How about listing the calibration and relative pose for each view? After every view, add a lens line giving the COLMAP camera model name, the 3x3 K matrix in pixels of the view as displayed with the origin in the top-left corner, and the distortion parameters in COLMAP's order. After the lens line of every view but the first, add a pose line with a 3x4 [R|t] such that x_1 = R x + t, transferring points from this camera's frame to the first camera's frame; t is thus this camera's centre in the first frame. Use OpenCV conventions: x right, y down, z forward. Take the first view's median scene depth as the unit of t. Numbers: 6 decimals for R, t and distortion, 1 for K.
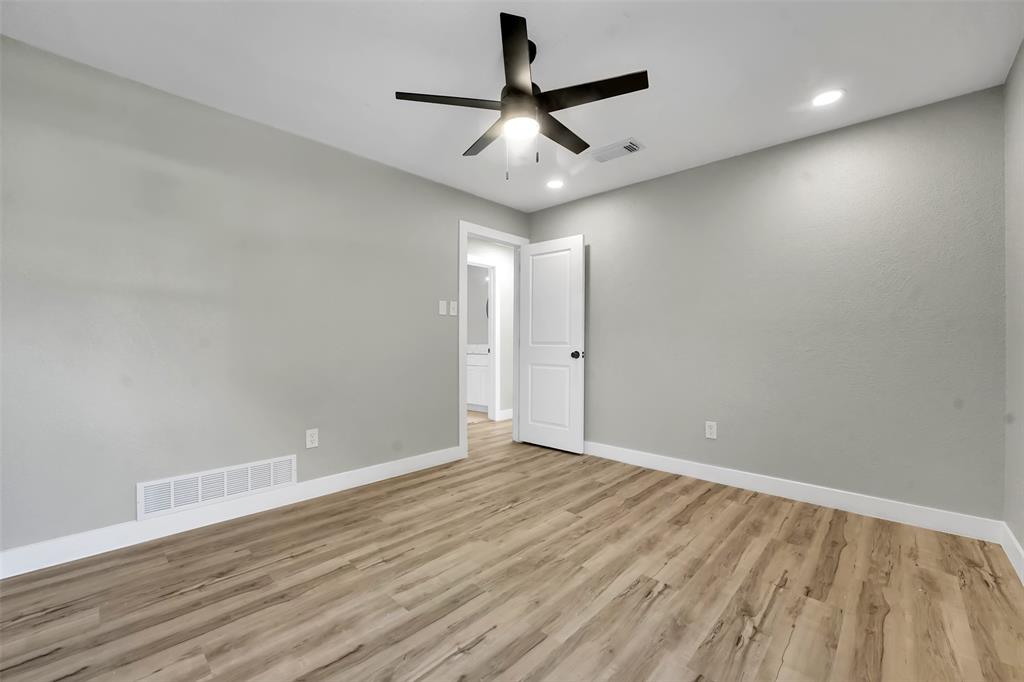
lens RADIAL K [[423.8, 0, 509.7], [0, 423.8, 345.7], [0, 0, 1]] dist [-0.013672, -0.000202]
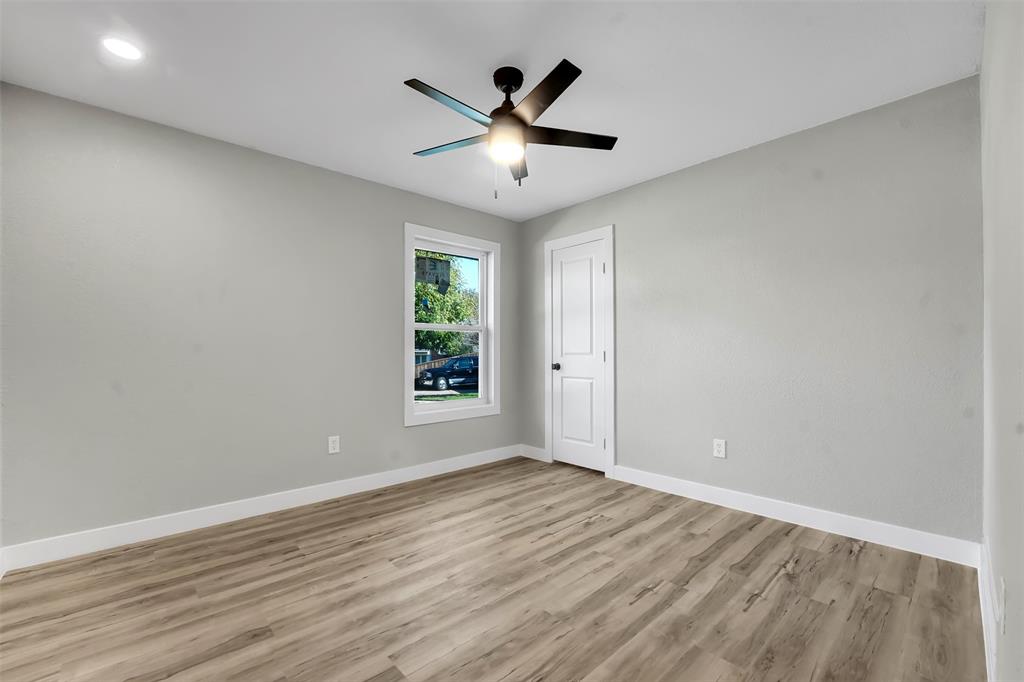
lens RADIAL K [[423.8, 0, 509.7], [0, 423.8, 345.7], [0, 0, 1]] dist [-0.013672, -0.000202]
pose [[-0.997321, 0.005344, 0.072948, -0.054675], [0.004920, 0.999970, -0.005992, -0.035186], [-0.072978, -0.005617, -0.997318, 2.003624]]
